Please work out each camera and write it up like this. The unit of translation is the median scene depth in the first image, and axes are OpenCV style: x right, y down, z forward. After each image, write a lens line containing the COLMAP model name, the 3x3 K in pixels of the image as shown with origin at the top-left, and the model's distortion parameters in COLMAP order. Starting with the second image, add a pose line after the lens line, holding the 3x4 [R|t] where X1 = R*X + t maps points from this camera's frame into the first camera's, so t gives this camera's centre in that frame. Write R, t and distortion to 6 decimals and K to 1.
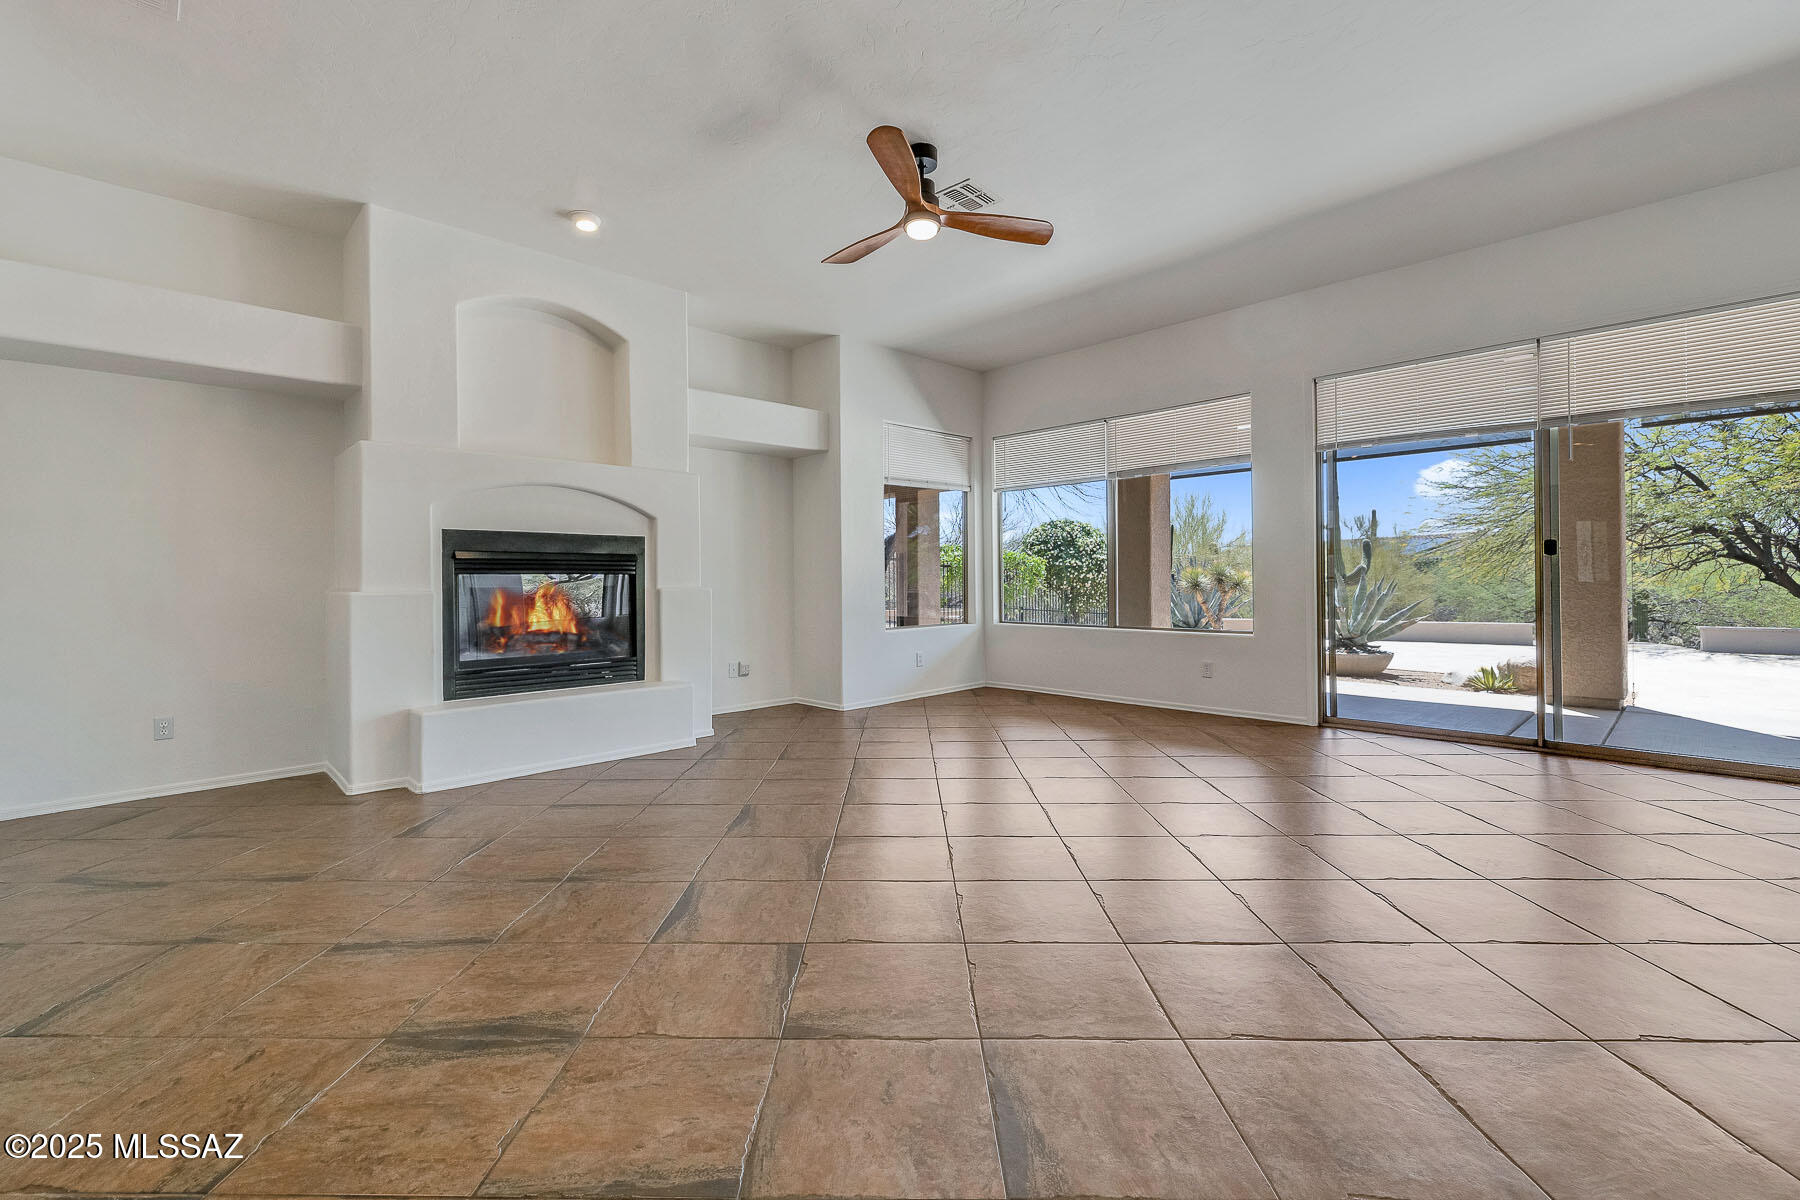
lens RADIAL K [[753.6, 0, 882.7], [0, 753.6, 584.3], [0, 0, 1]] dist [-0.002257, 0.000149]
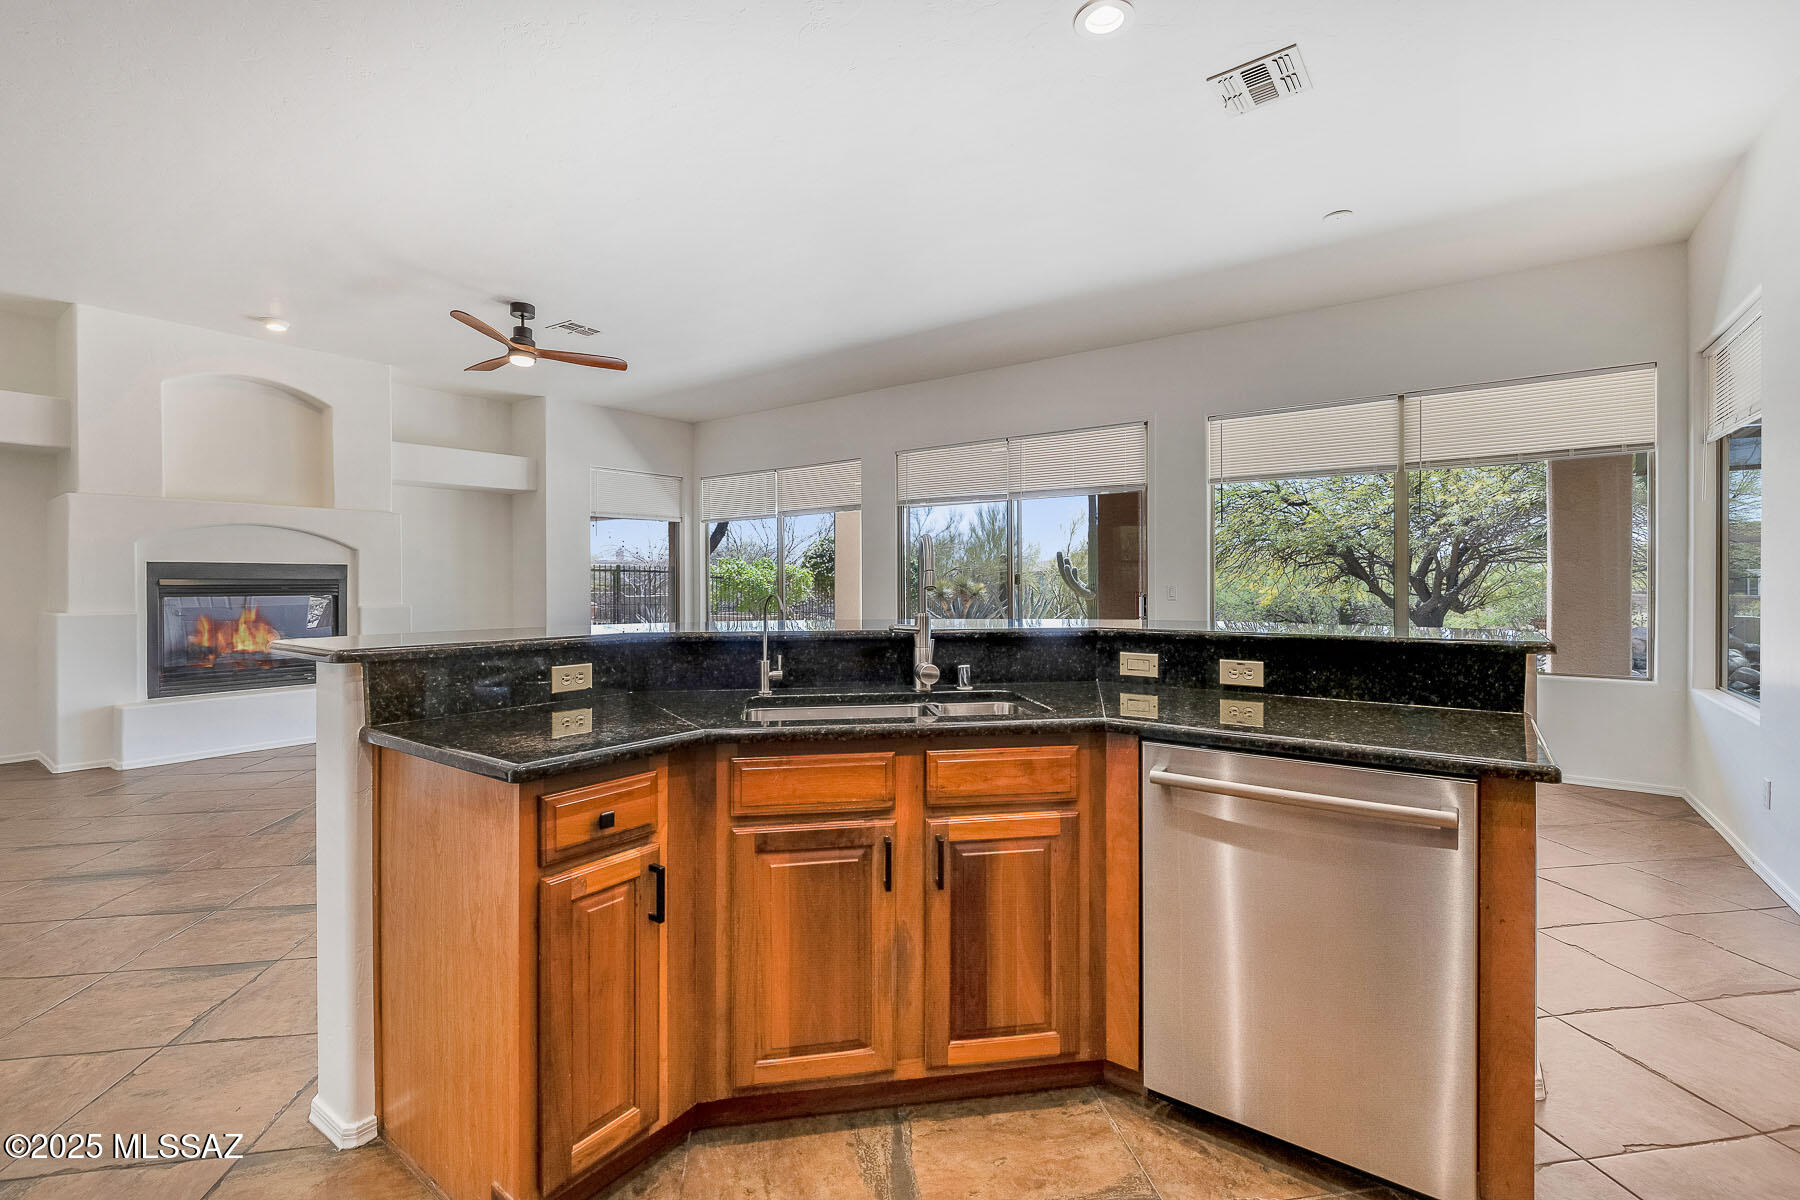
lens RADIAL K [[753.6, 0, 882.7], [0, 753.6, 584.3], [0, 0, 1]] dist [-0.002257, 0.000149]
pose [[0.984388, 0.003689, 0.175972, 0.402385], [-0.002976, 0.999986, -0.004318, -0.034194], [-0.175986, 0.003727, 0.984386, -0.450991]]
